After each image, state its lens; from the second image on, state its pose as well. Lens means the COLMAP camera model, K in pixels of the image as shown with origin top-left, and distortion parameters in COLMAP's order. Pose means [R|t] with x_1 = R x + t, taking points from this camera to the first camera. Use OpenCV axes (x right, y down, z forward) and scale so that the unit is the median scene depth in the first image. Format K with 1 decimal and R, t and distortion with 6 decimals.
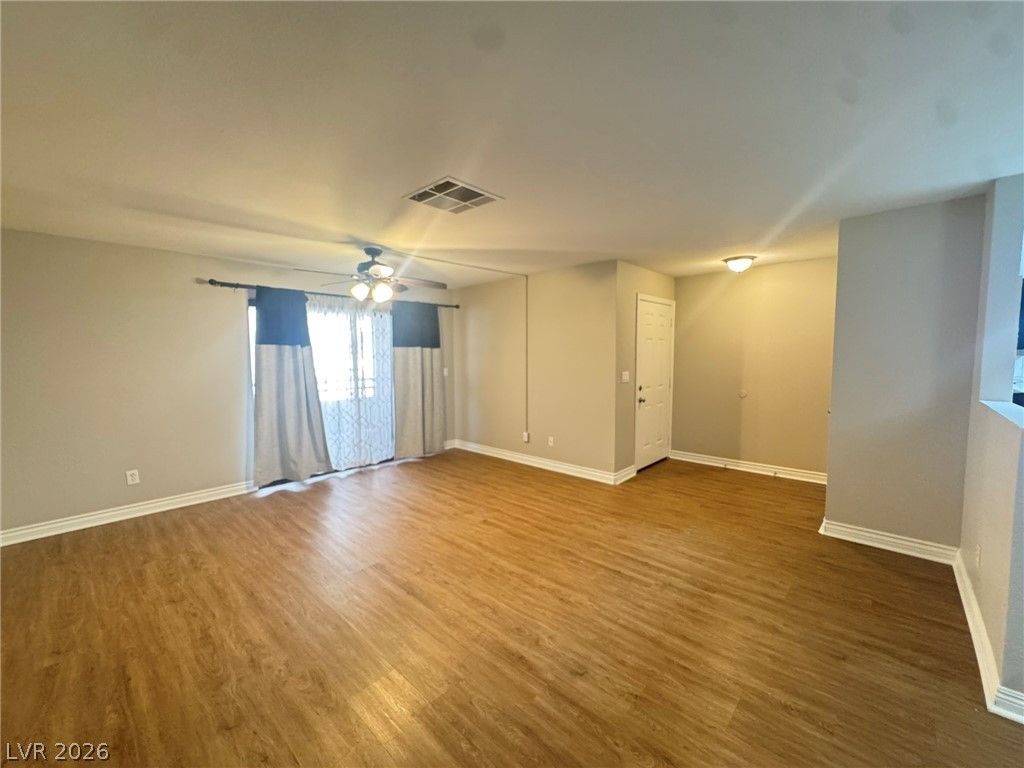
lens RADIAL K [[410.0, 0, 510.9], [0, 410.0, 381.4], [0, 0, 1]] dist [-0.003378, -0.000689]
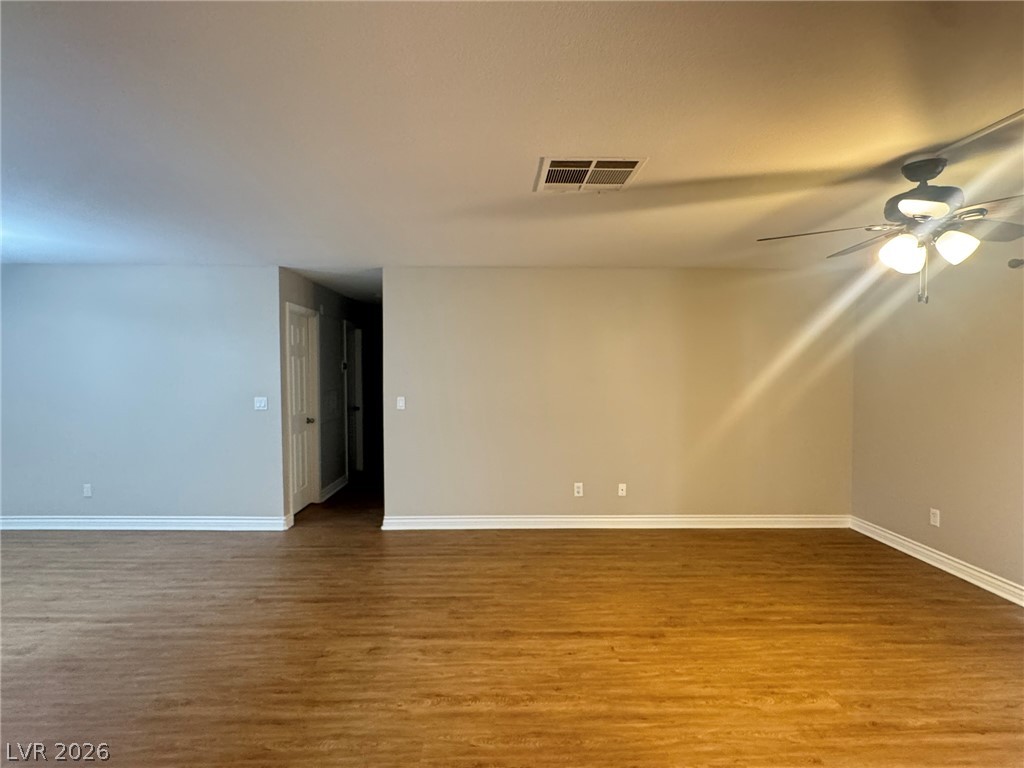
lens RADIAL K [[533.9, 0, 514.7], [0, 533.9, 381.4], [0, 0, 1]] dist [0.004779, 0.001779]
pose [[-0.712854, 0.024433, -0.700887, 0.484084], [-0.044933, 0.995748, 0.080412, -0.099159], [0.699871, 0.088815, -0.708726, 1.194576]]
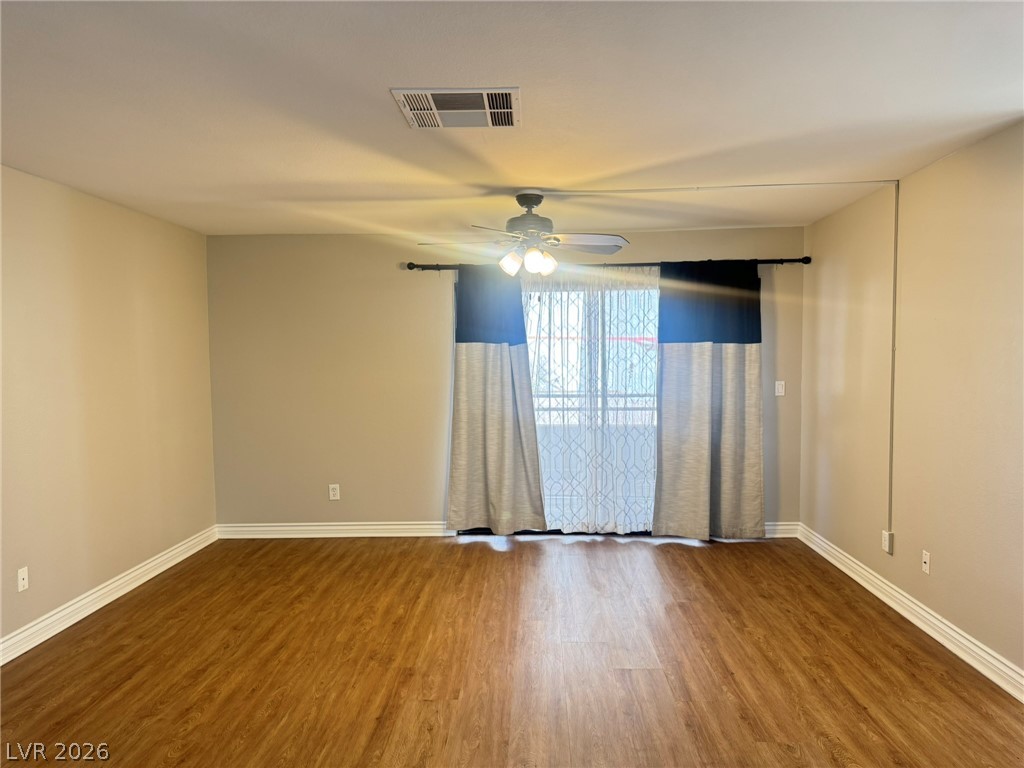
lens RADIAL K [[716.3, 0, 522.8], [0, 716.3, 380.5], [0, 0, 1]] dist [0.037031, -0.045340]
pose [[0.665553, 0.032761, -0.745632, 0.536963], [-0.047224, 0.998883, 0.001736, -0.033856], [0.744855, 0.034056, 0.666356, 0.259004]]
